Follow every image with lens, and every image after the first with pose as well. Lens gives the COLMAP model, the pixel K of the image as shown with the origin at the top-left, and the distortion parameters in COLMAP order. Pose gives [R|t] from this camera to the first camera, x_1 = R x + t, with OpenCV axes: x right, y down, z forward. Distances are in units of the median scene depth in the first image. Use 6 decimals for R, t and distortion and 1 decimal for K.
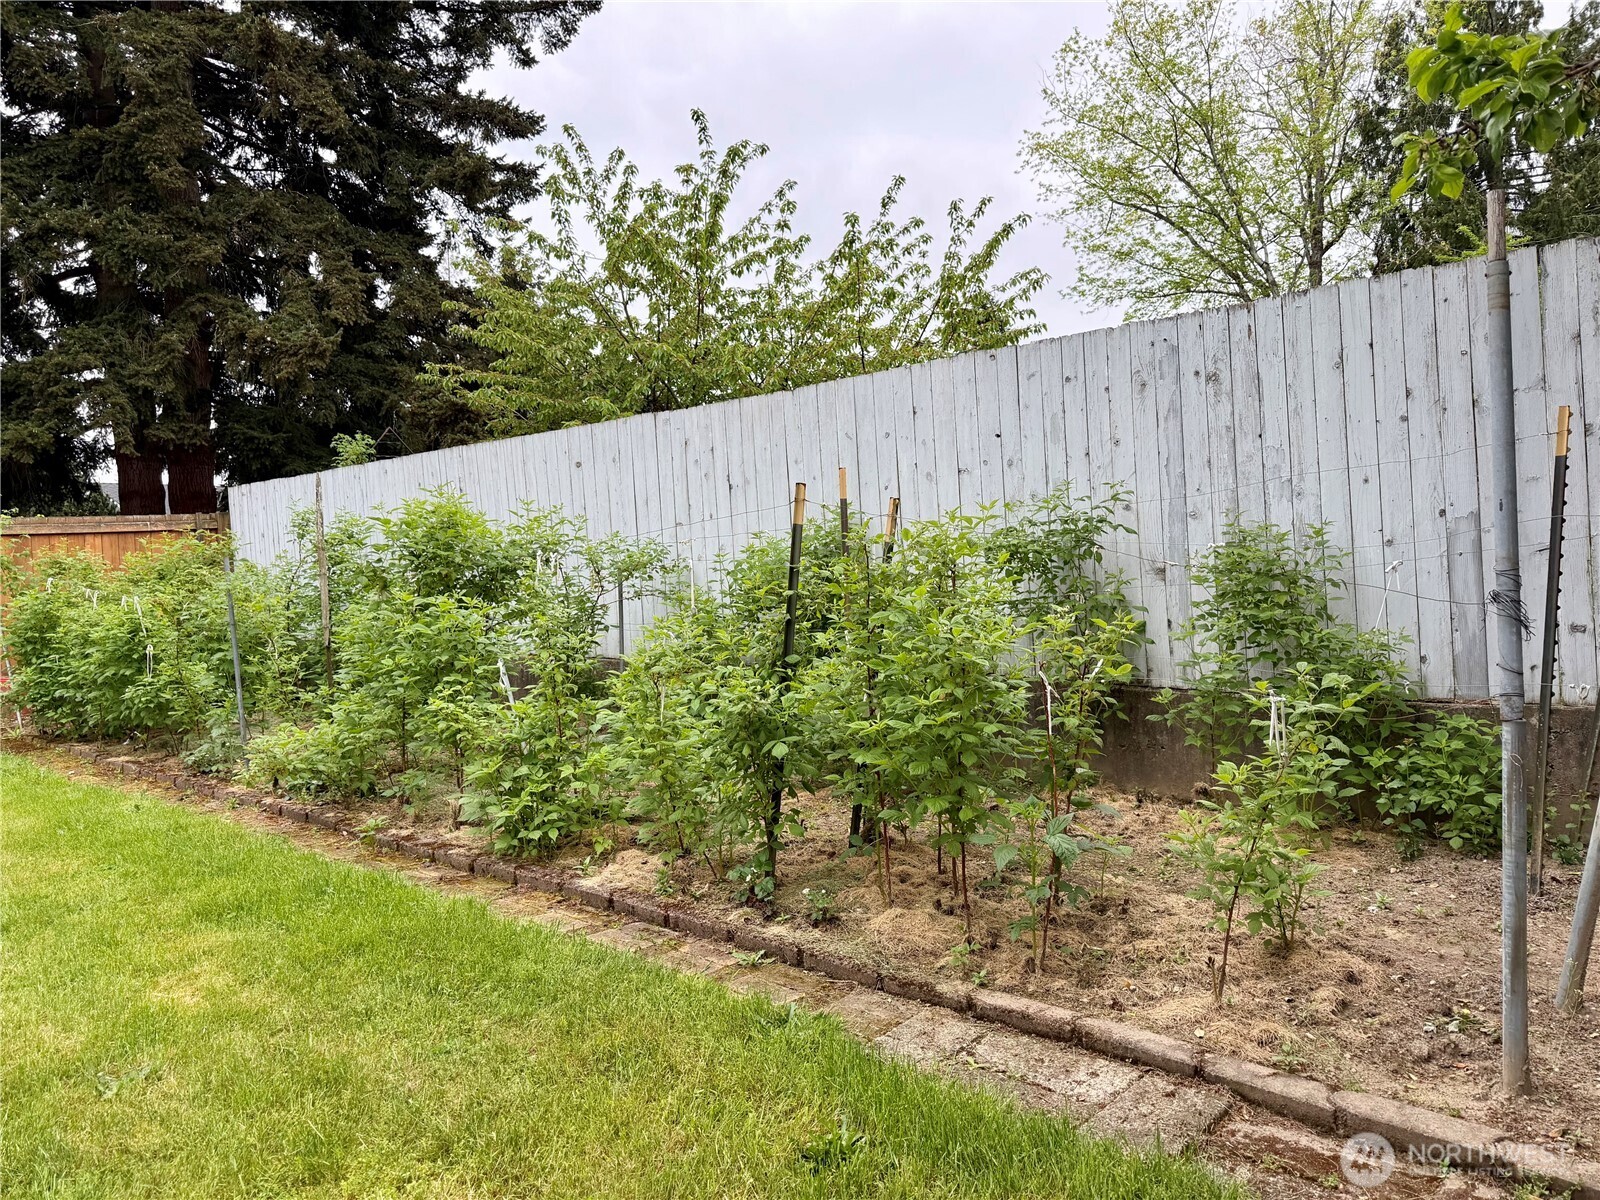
lens RADIAL K [[1130.3, 0, 800.0], [0, 1130.3, 600.0], [0, 0, 1]] dist [0.072126, -0.000374]
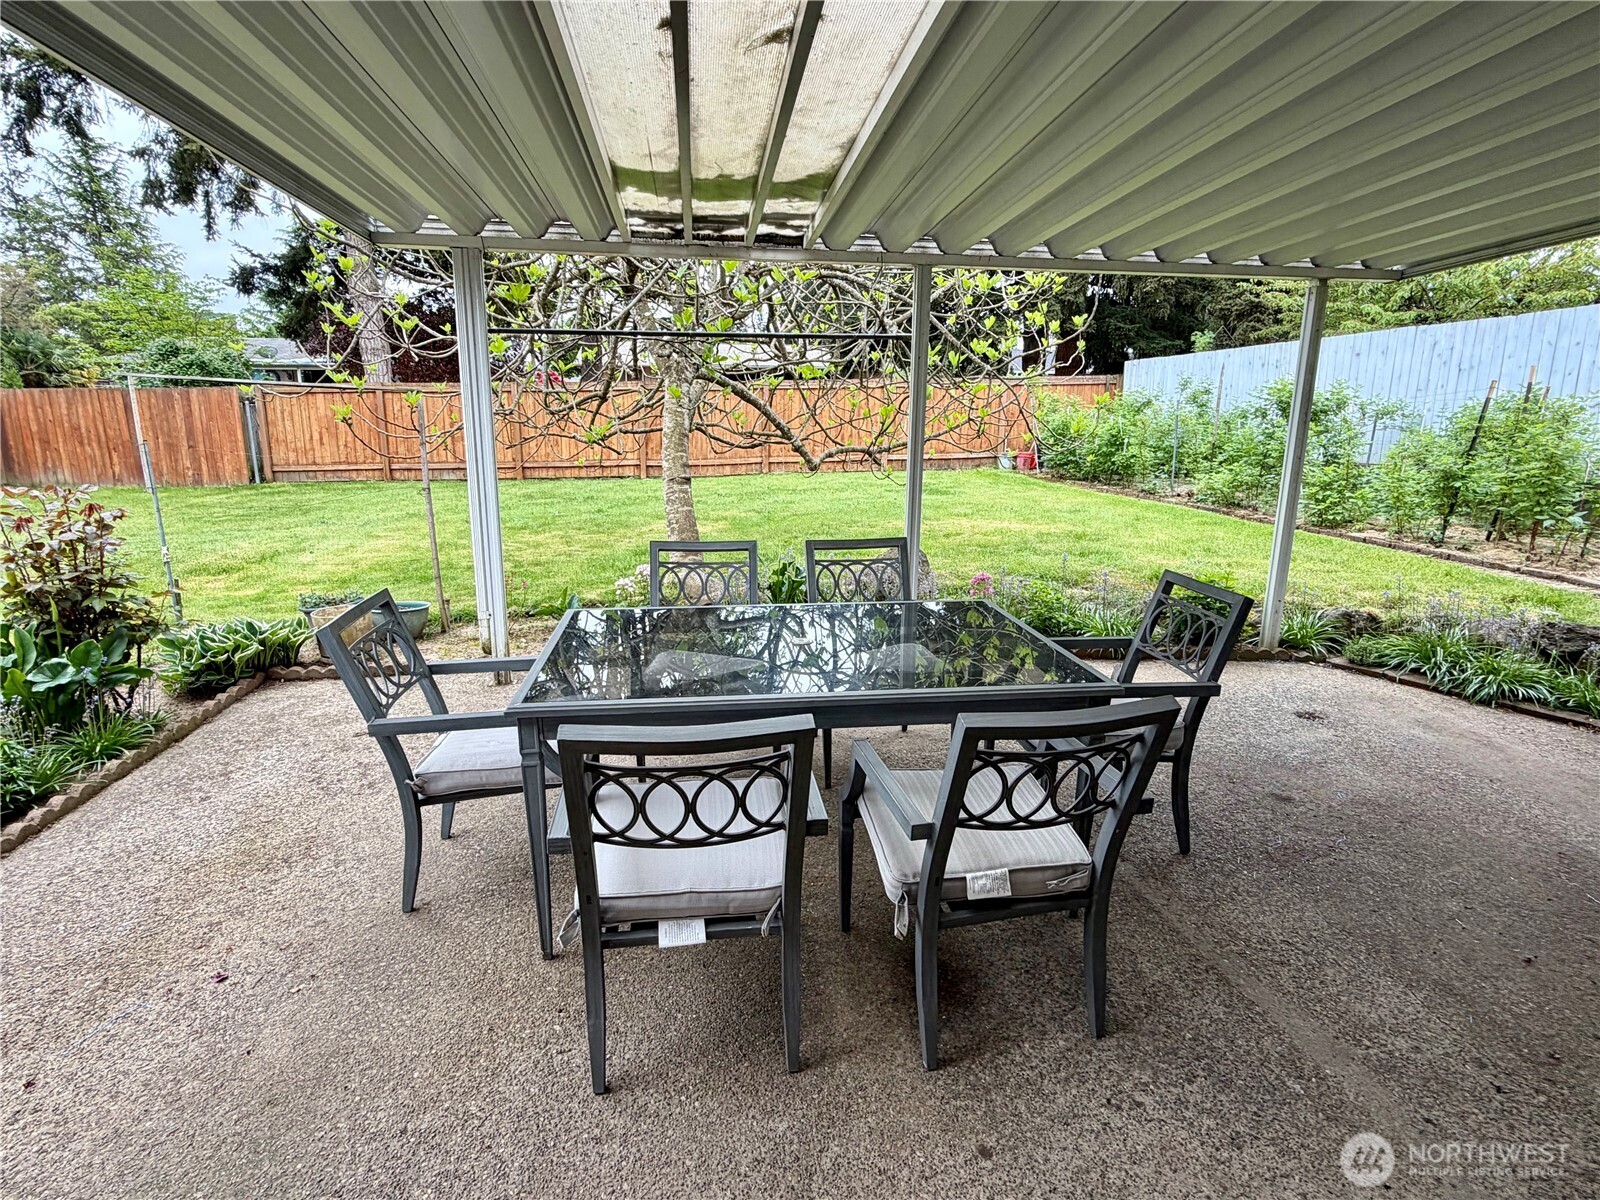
lens RADIAL K [[809.0, 0, 800.0], [0, 809.0, 600.0], [0, 0, 1]] dist [-0.001918, -0.000535]
pose [[0.748953, 0.192541, -0.634033, 0.060558], [-0.058667, 0.972363, 0.225983, 0.043317], [0.660021, -0.132054, 0.739550, -1.105406]]
